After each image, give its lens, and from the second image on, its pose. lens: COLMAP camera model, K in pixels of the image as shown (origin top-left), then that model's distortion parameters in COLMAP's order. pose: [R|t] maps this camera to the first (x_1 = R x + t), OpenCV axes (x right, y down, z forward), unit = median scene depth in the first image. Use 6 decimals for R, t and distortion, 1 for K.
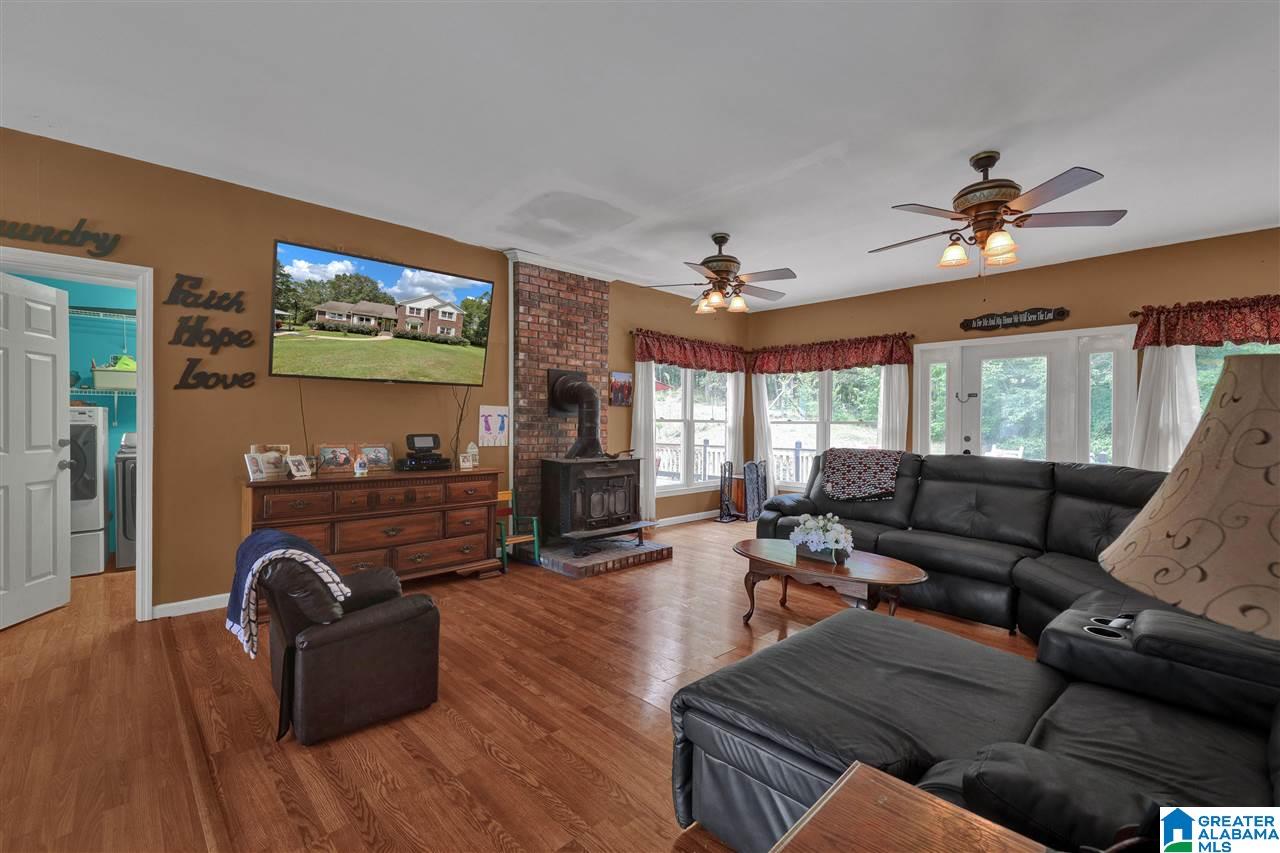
lens RADIAL K [[536.3, 0, 638.1], [0, 536.3, 424.8], [0, 0, 1]] dist [0.000731, 0.000267]
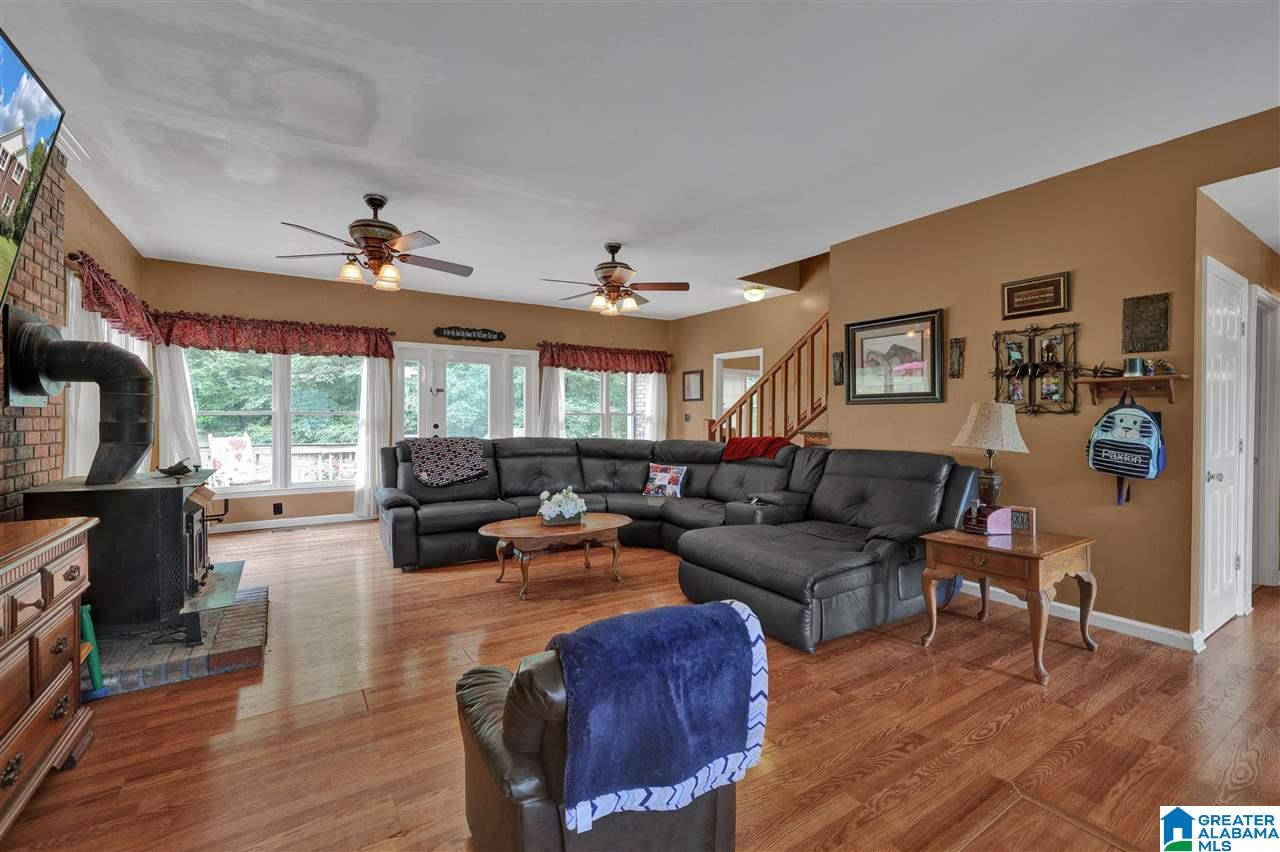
lens RADIAL K [[536.3, 0, 631.8], [0, 536.3, 418.8], [0, 0, 1]] dist [0.000731, 0.000267]
pose [[0.193487, -0.015451, 0.980981, -0.639496], [0.008087, 0.999867, 0.014153, -0.006167], [-0.981069, 0.005194, 0.193587, 0.448328]]
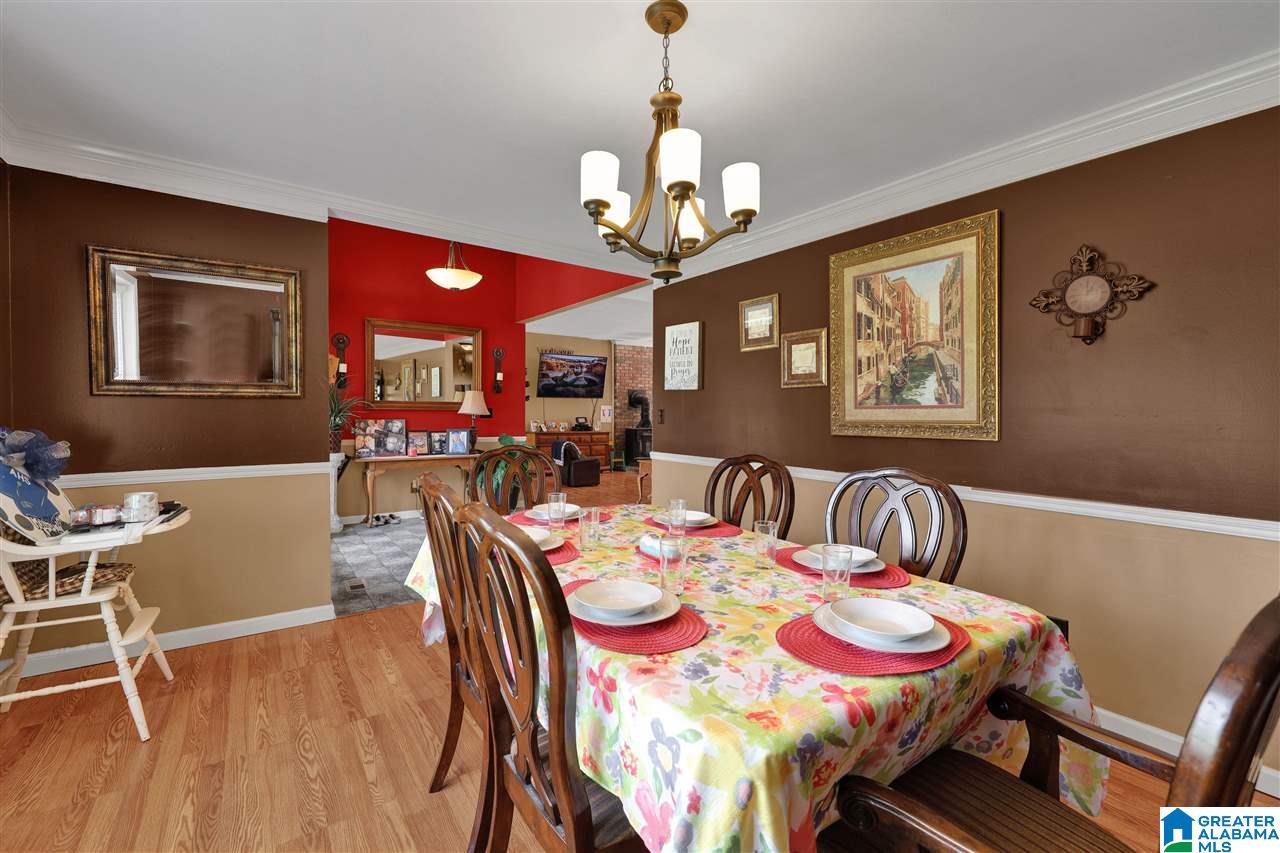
lens RADIAL K [[536.3, 0, 638.7], [0, 536.3, 422.9], [0, 0, 1]] dist [0.000731, 0.000267]
pose [[0.989824, 0.000411, -0.142297, 0.207752], [0.000737, 0.999968, 0.008010, 0.021338], [0.142296, -0.008034, 0.989792, -1.298414]]
